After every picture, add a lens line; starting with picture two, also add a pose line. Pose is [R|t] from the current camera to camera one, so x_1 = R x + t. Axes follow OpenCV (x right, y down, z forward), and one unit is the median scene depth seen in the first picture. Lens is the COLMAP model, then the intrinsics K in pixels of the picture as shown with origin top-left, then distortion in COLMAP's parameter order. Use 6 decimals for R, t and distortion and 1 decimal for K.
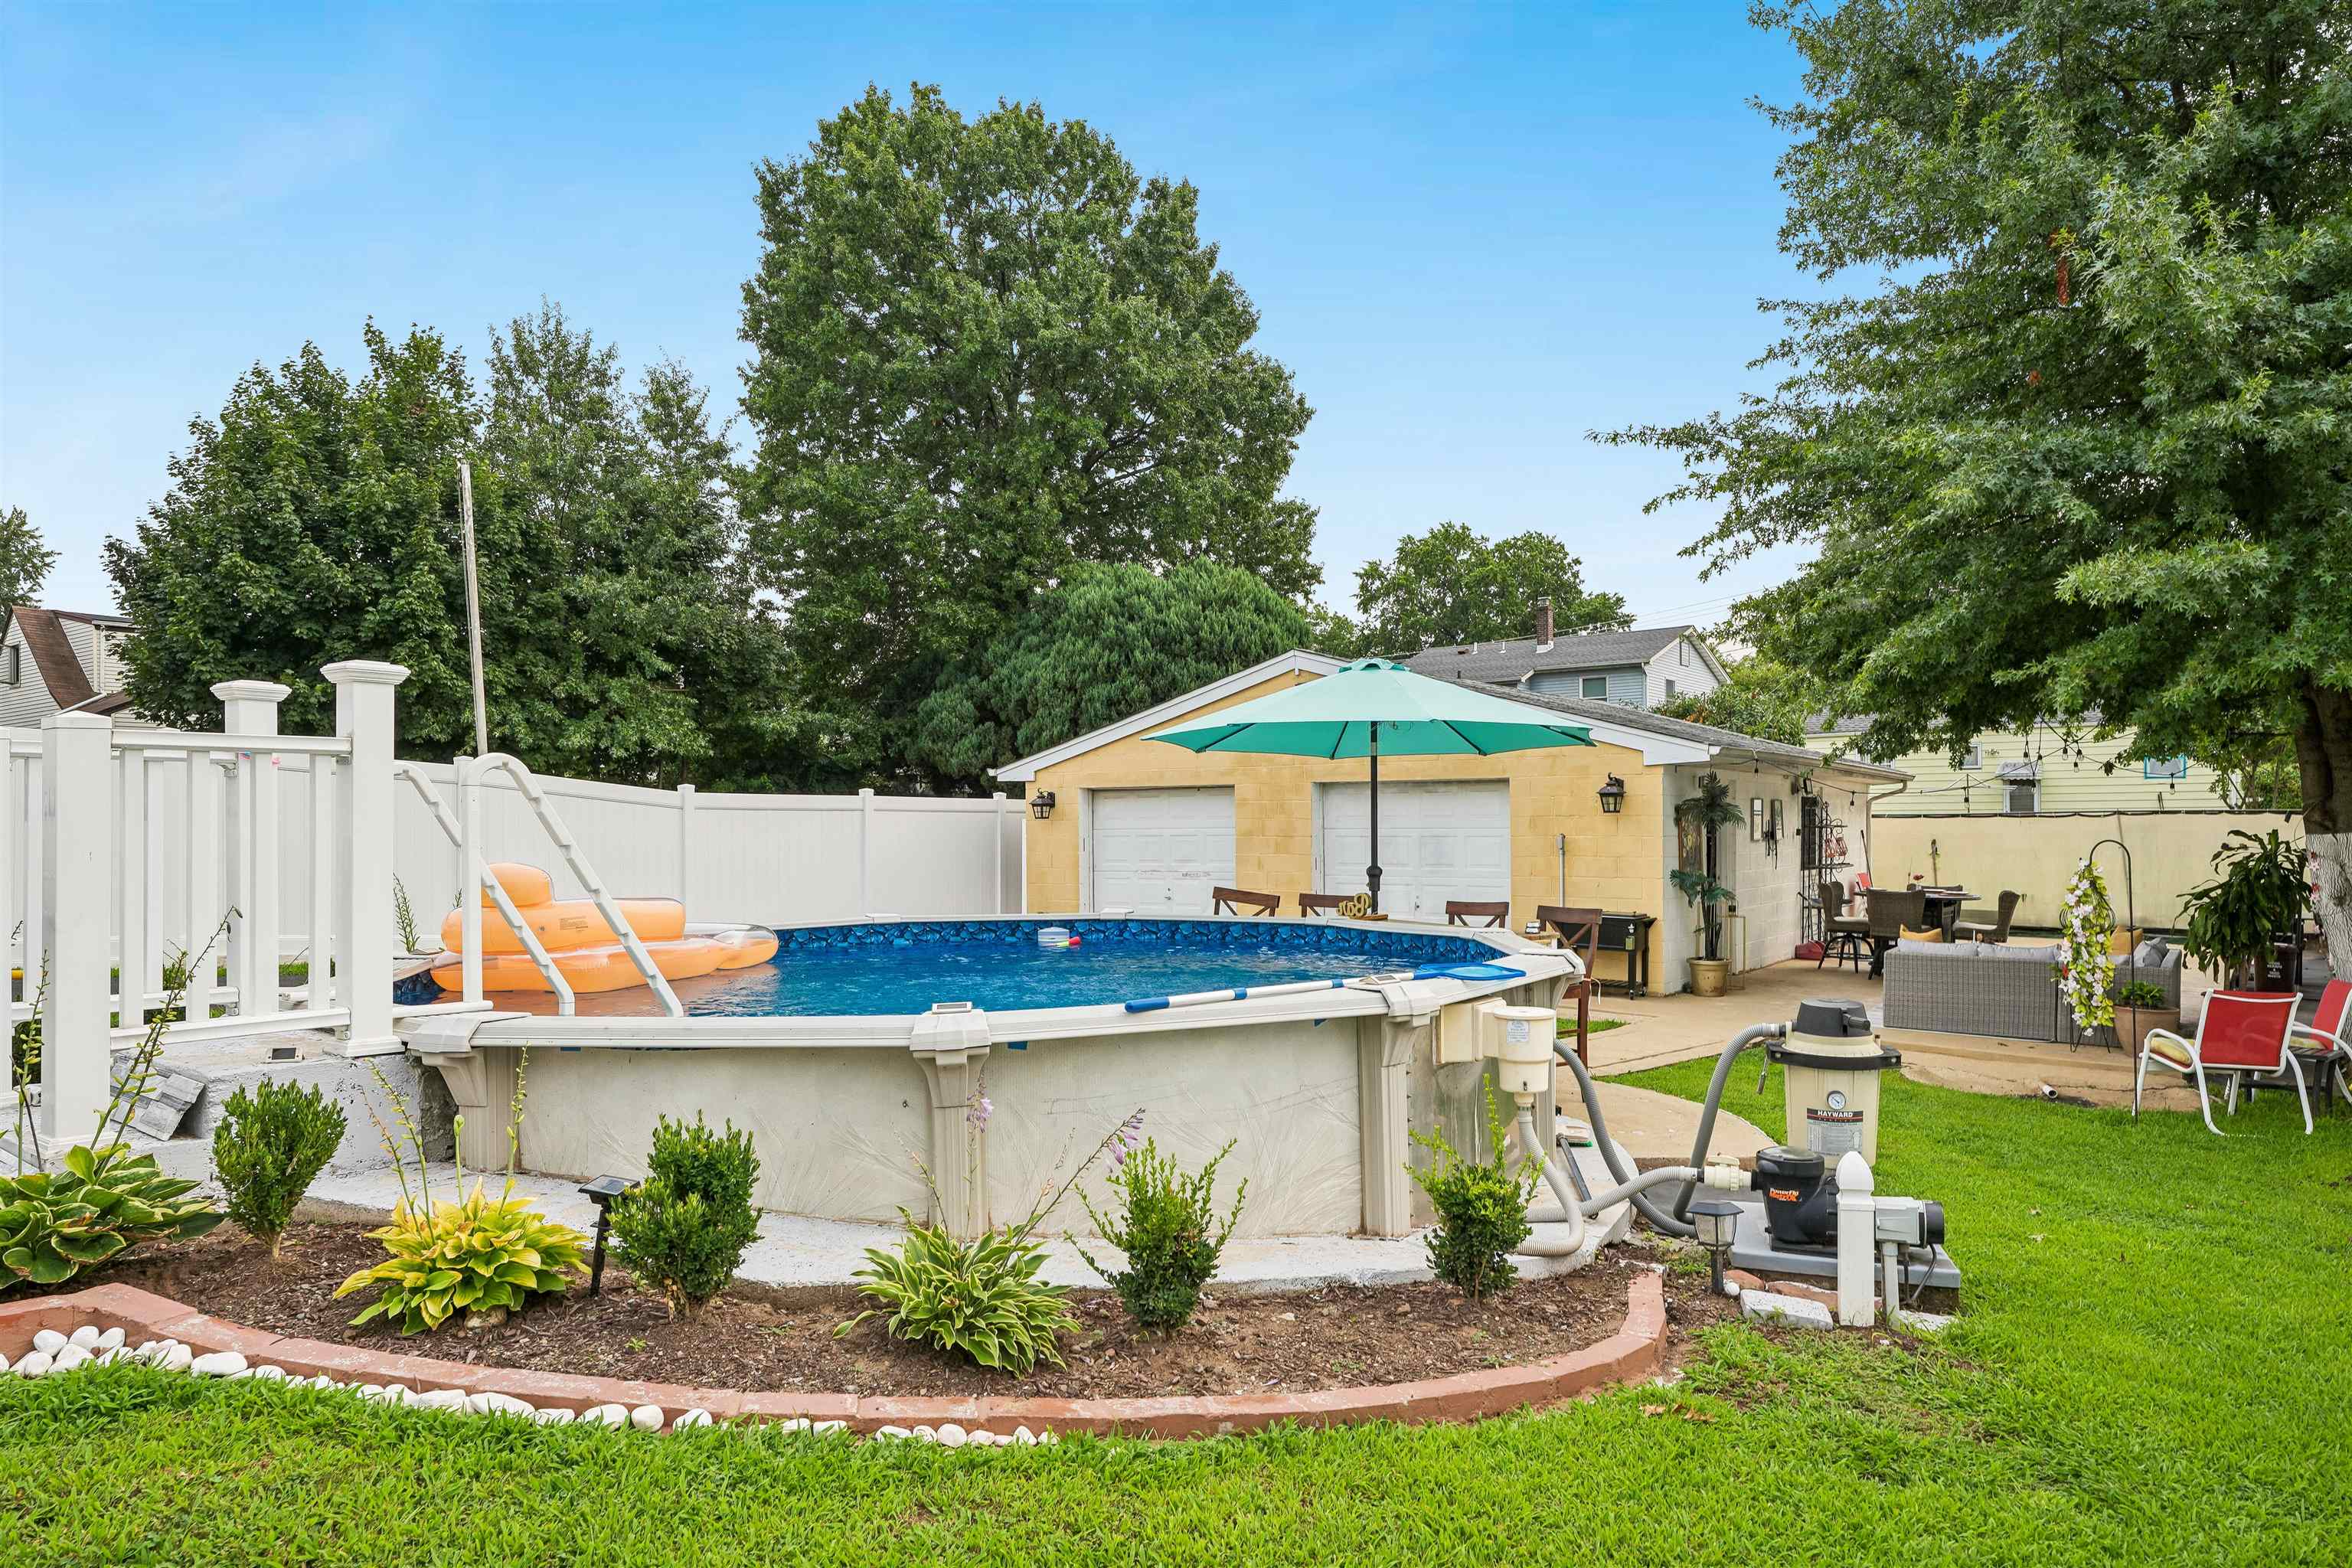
lens RADIAL K [[1463.3, 0, 1189.4], [0, 1463.3, 789.6], [0, 0, 1]] dist [0.041551, 0.003435]
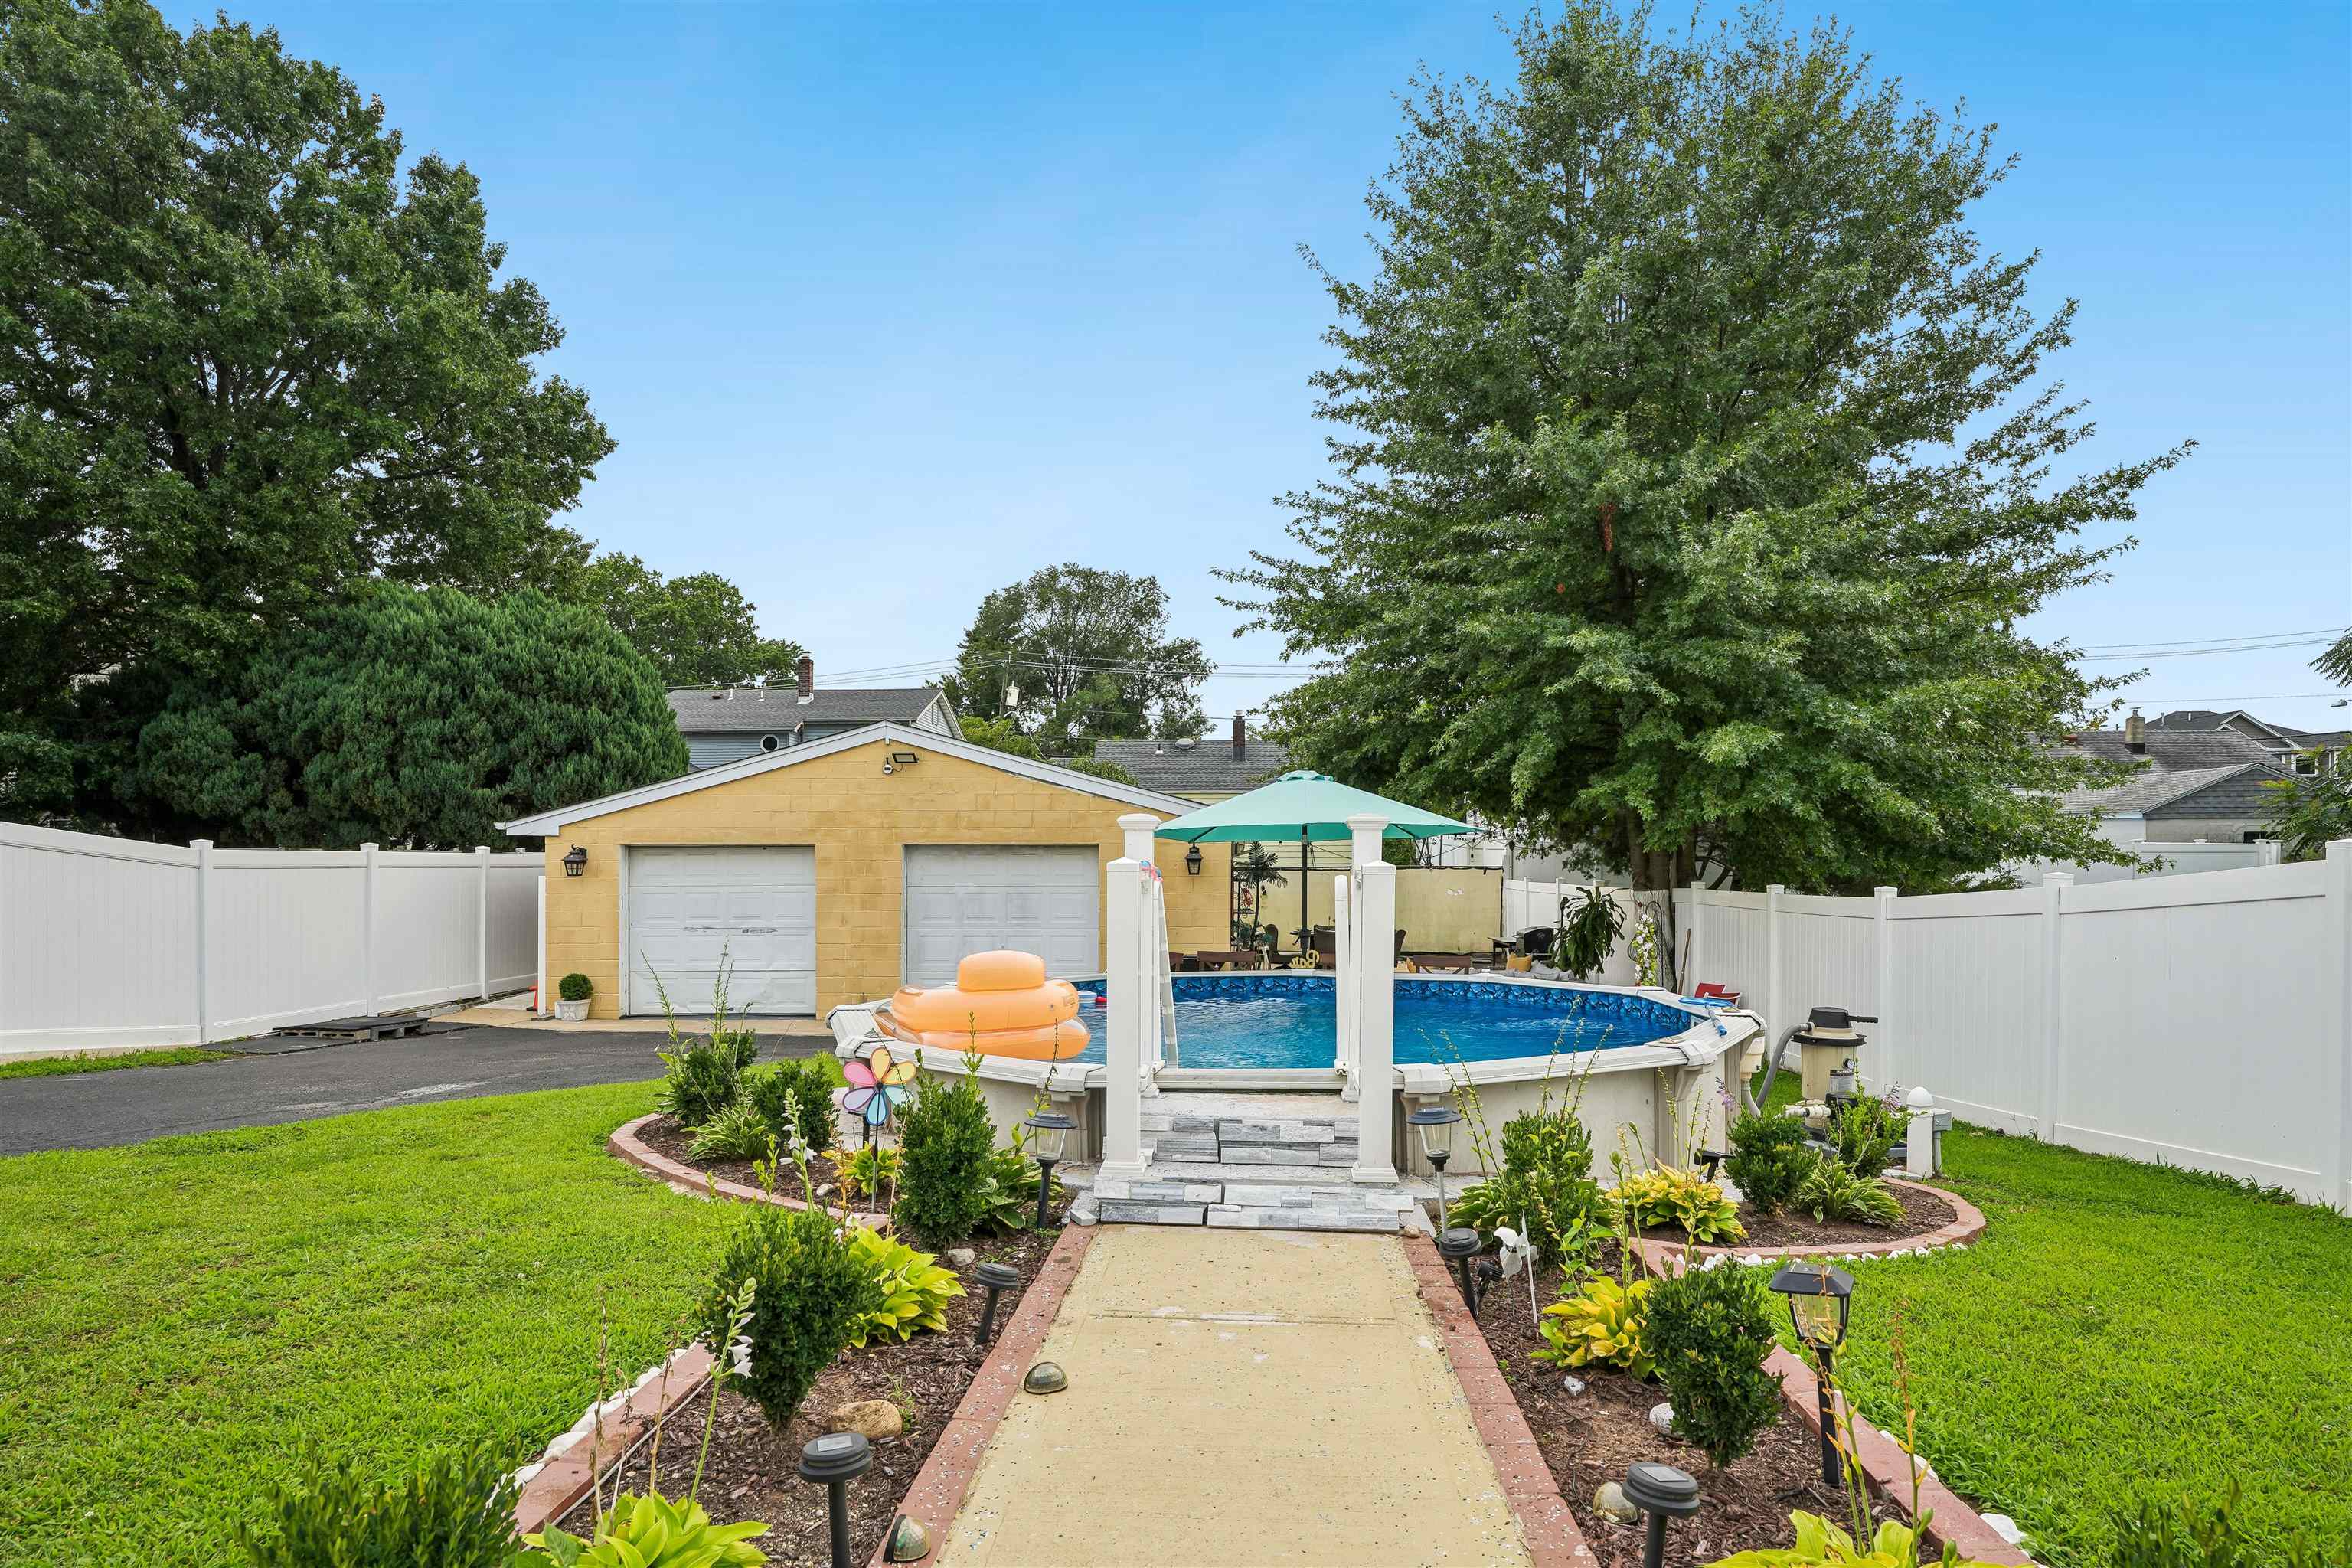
lens RADIAL K [[1469.1, 0, 1110.8], [0, 1469.1, 872.5], [0, 0, 1]] dist [0.016302, -0.002077]
pose [[0.847526, -0.001777, 0.530752, -0.180214], [-0.015190, 0.999504, 0.027602, -0.008042], [-0.530537, -0.031455, 0.847078, -0.004889]]
